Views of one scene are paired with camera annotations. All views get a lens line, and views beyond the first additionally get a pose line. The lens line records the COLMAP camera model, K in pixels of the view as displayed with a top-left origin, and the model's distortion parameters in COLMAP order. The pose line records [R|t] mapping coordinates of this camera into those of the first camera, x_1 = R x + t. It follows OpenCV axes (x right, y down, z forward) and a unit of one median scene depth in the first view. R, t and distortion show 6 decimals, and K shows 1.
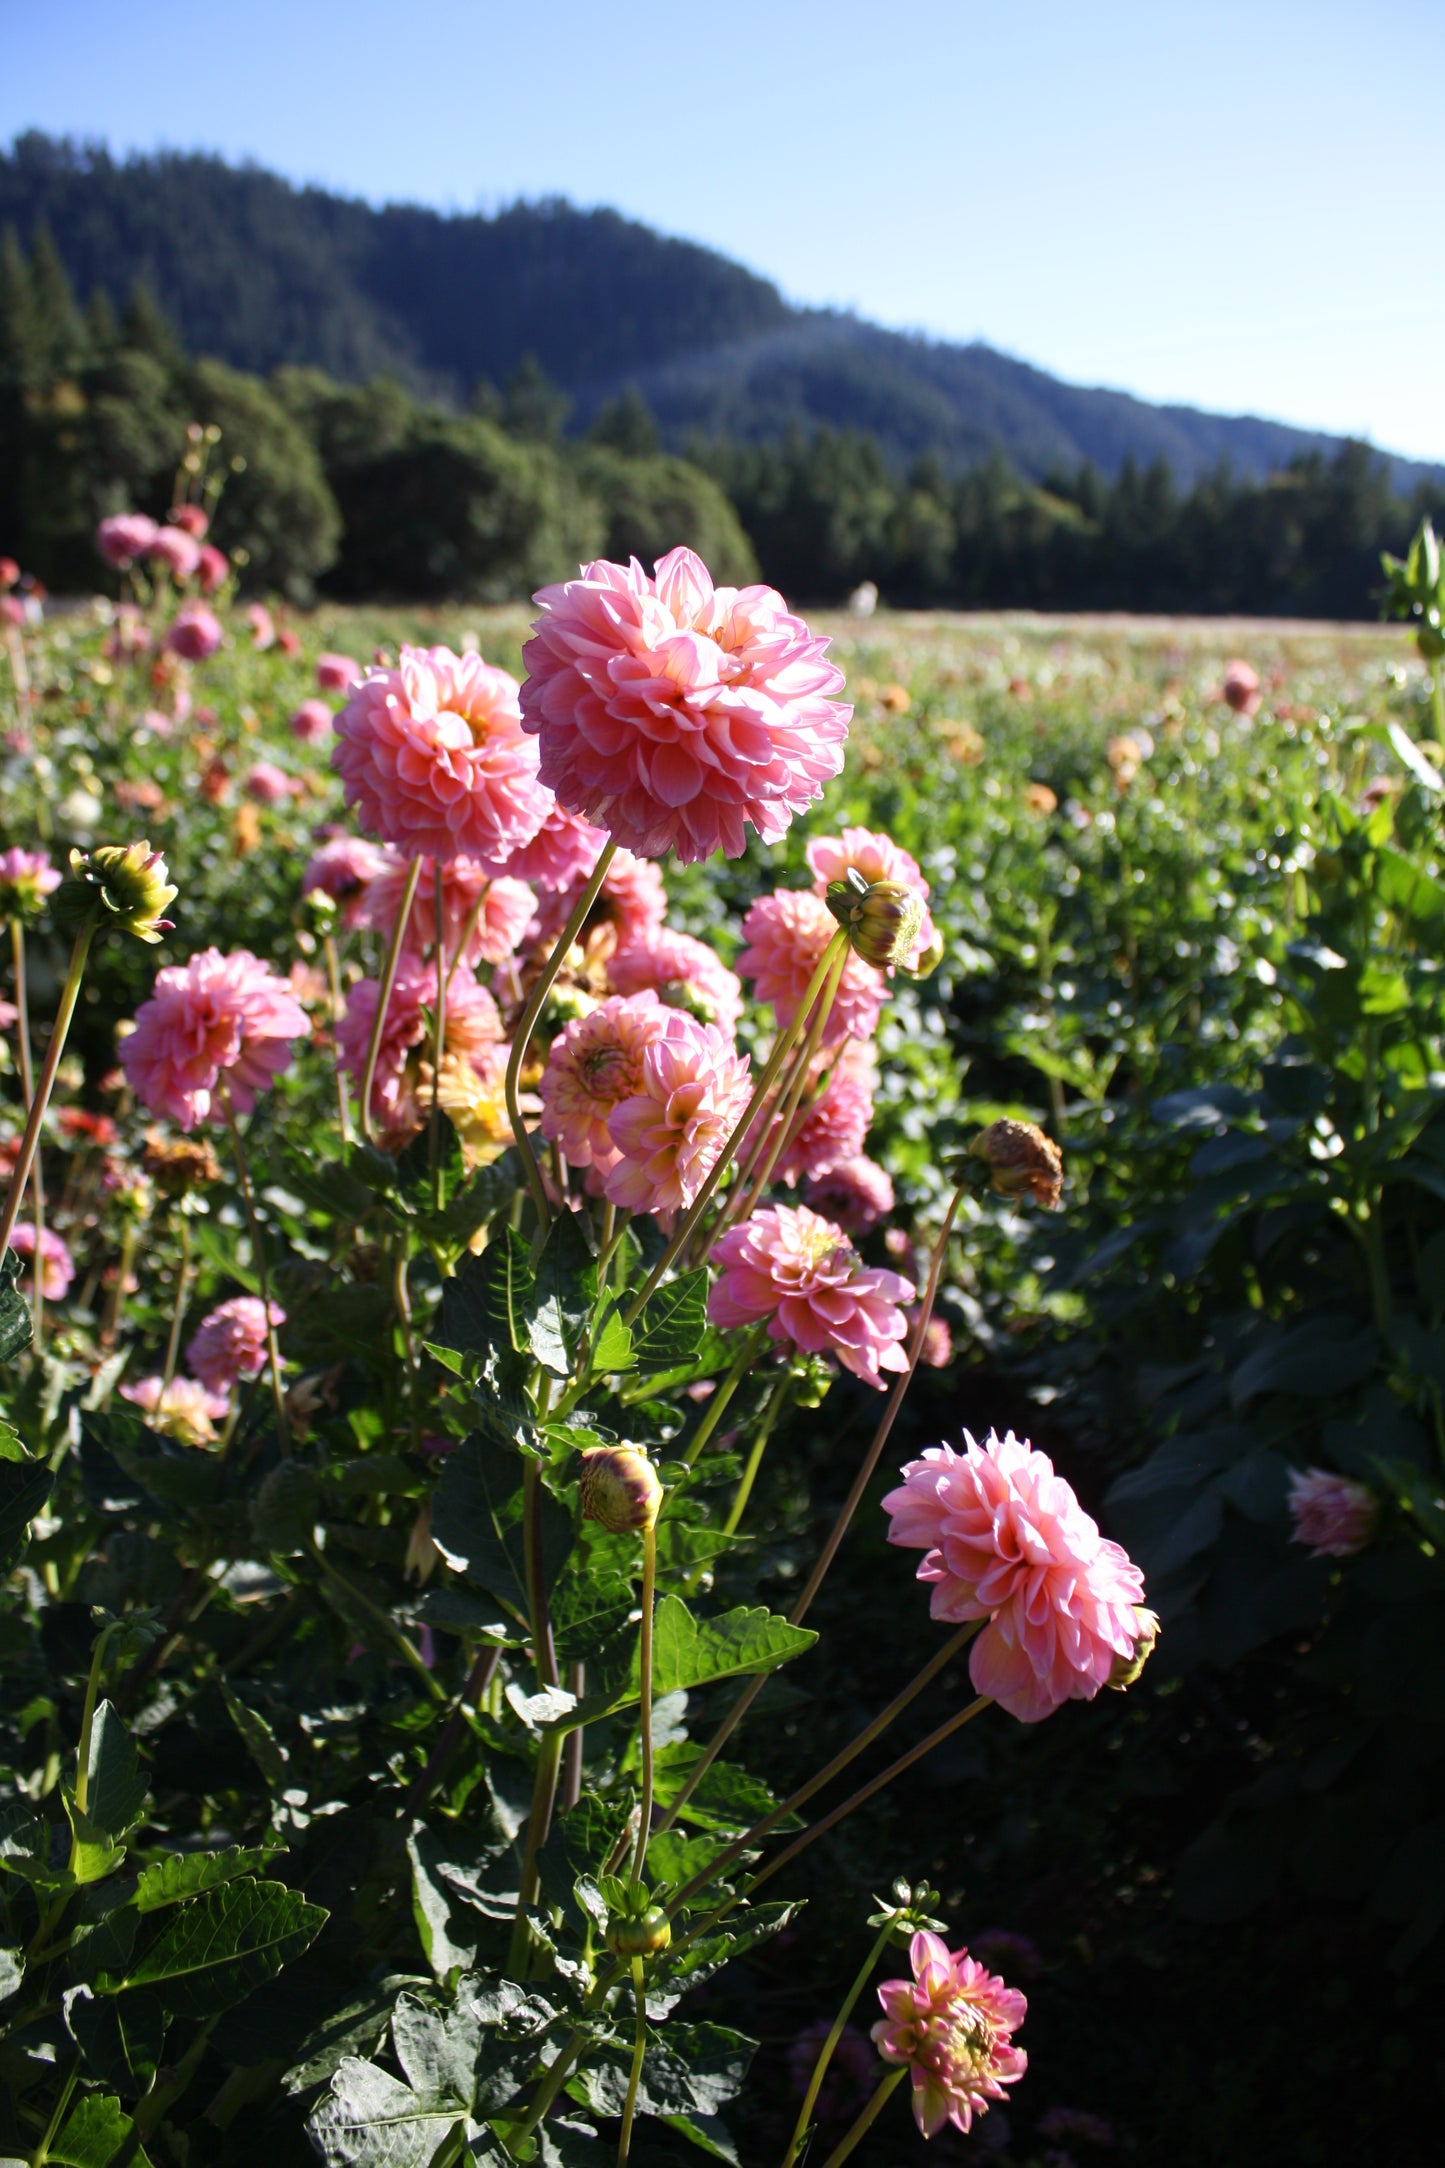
lens RADIAL K [[1765.8, 0, 714.4], [0, 1765.8, 1093.3], [0, 0, 1]] dist [-0.180303, 0.162655]
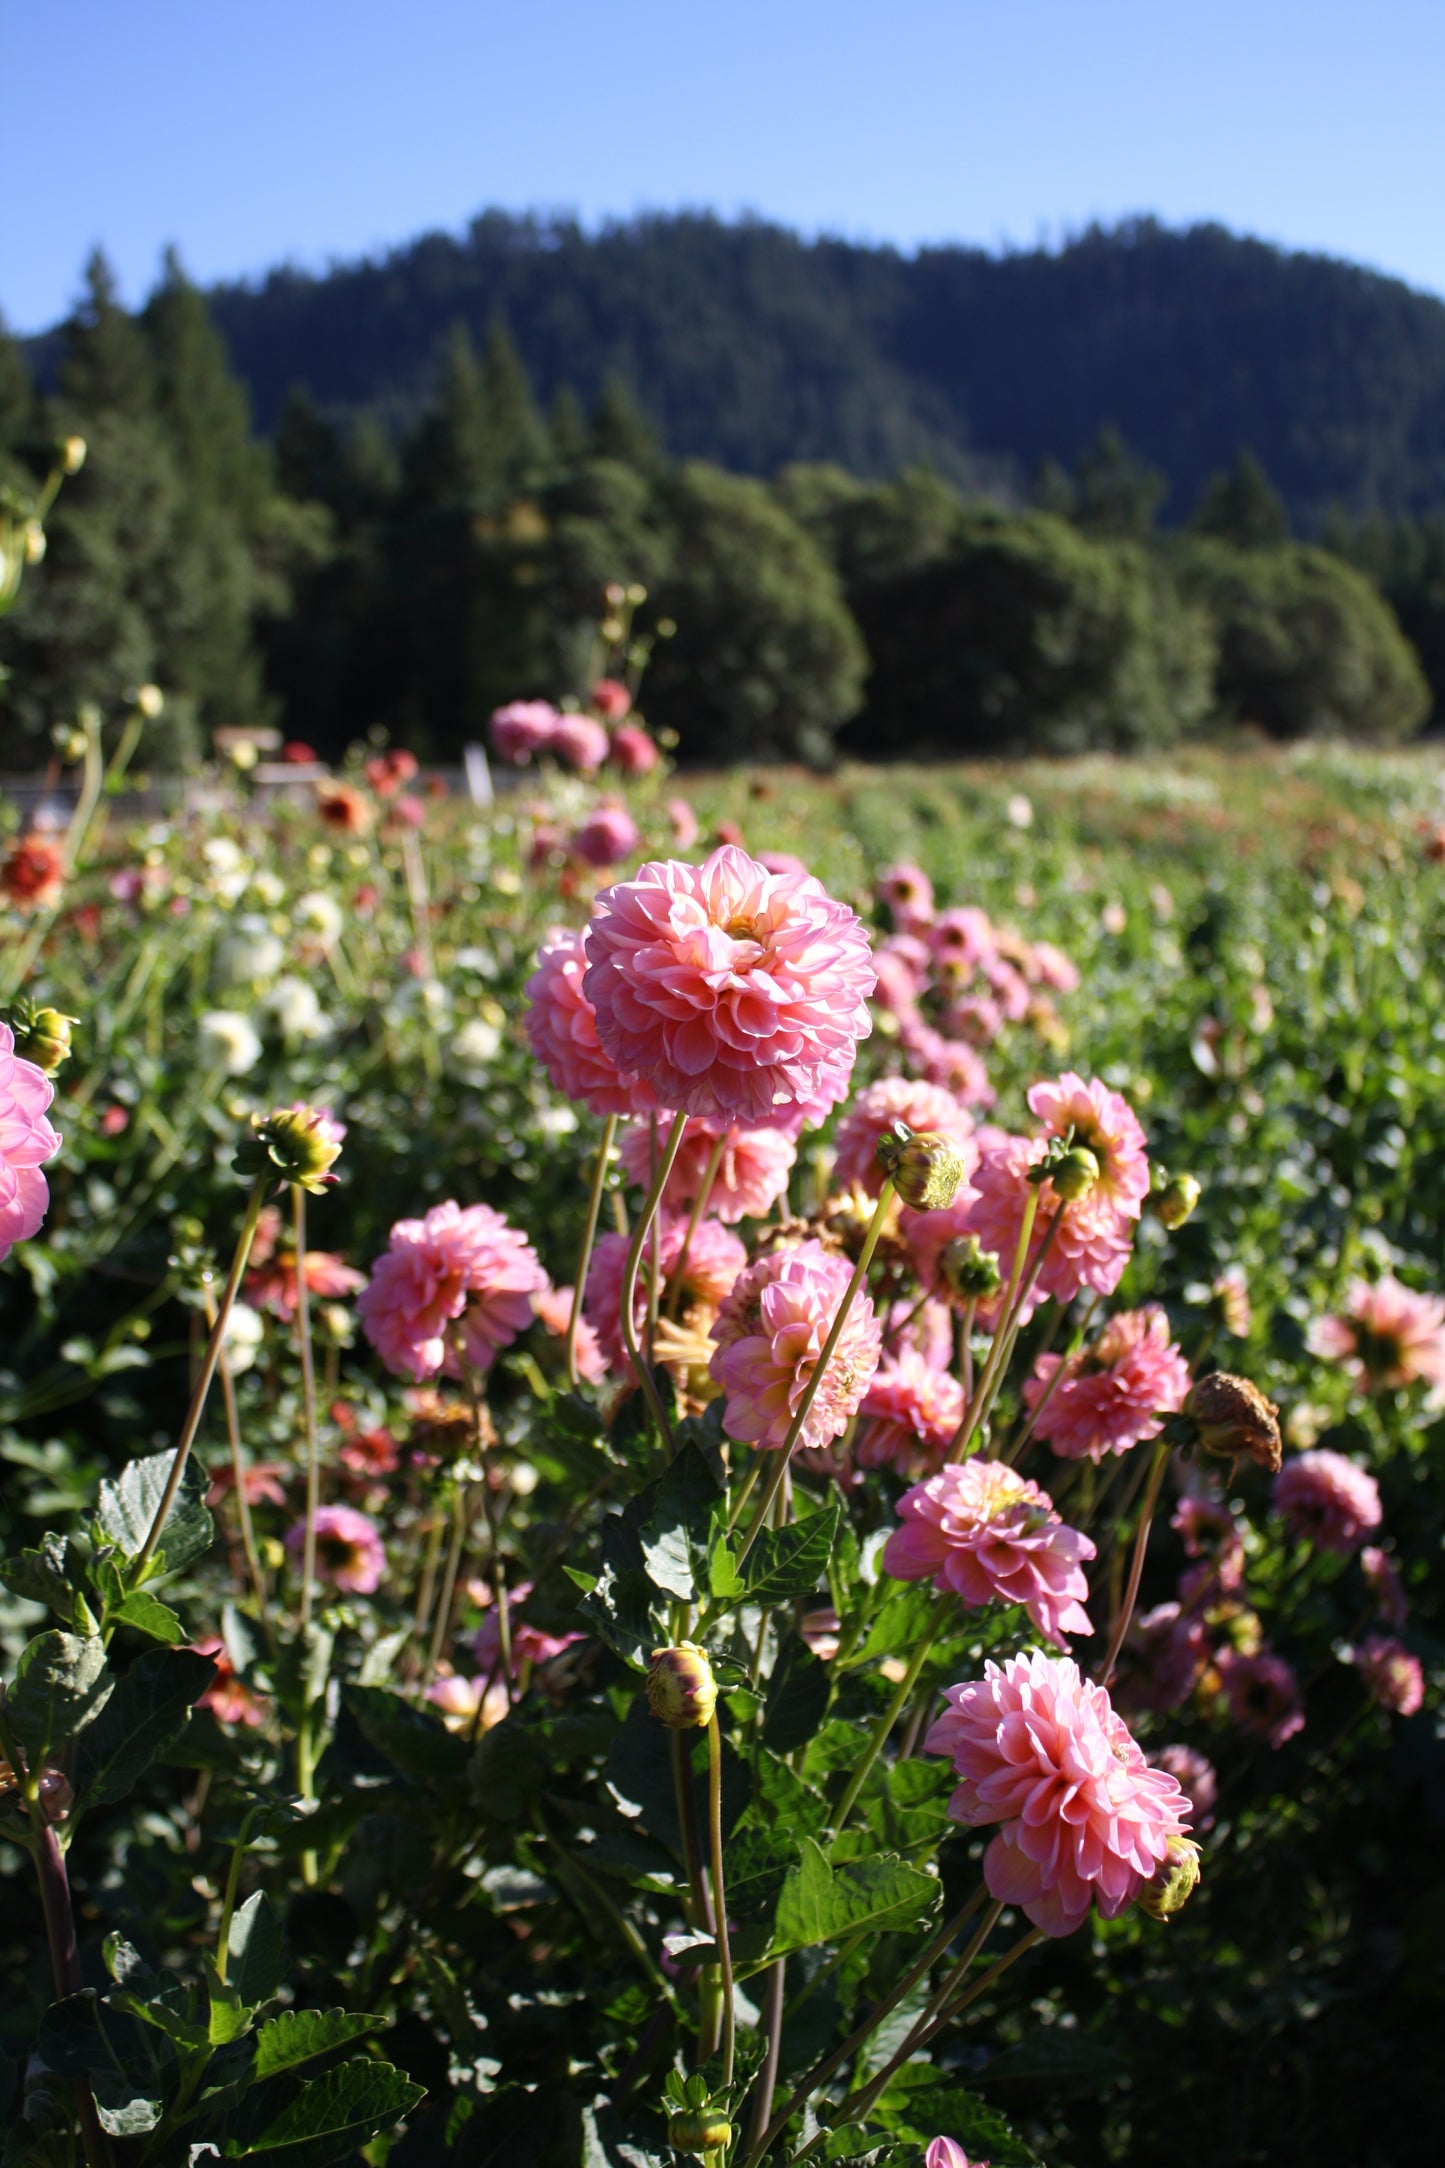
lens RADIAL K [[2379.0, 0, 722.5], [0, 2379.0, 1084.0], [0, 0, 1]] dist [-0.126708, 0.141830]
pose [[0.962388, -0.023686, -0.270645, 0.279001], [-0.013061, 0.991007, -0.133175, 0.035589], [0.271366, 0.131701, 0.953423, -0.332572]]
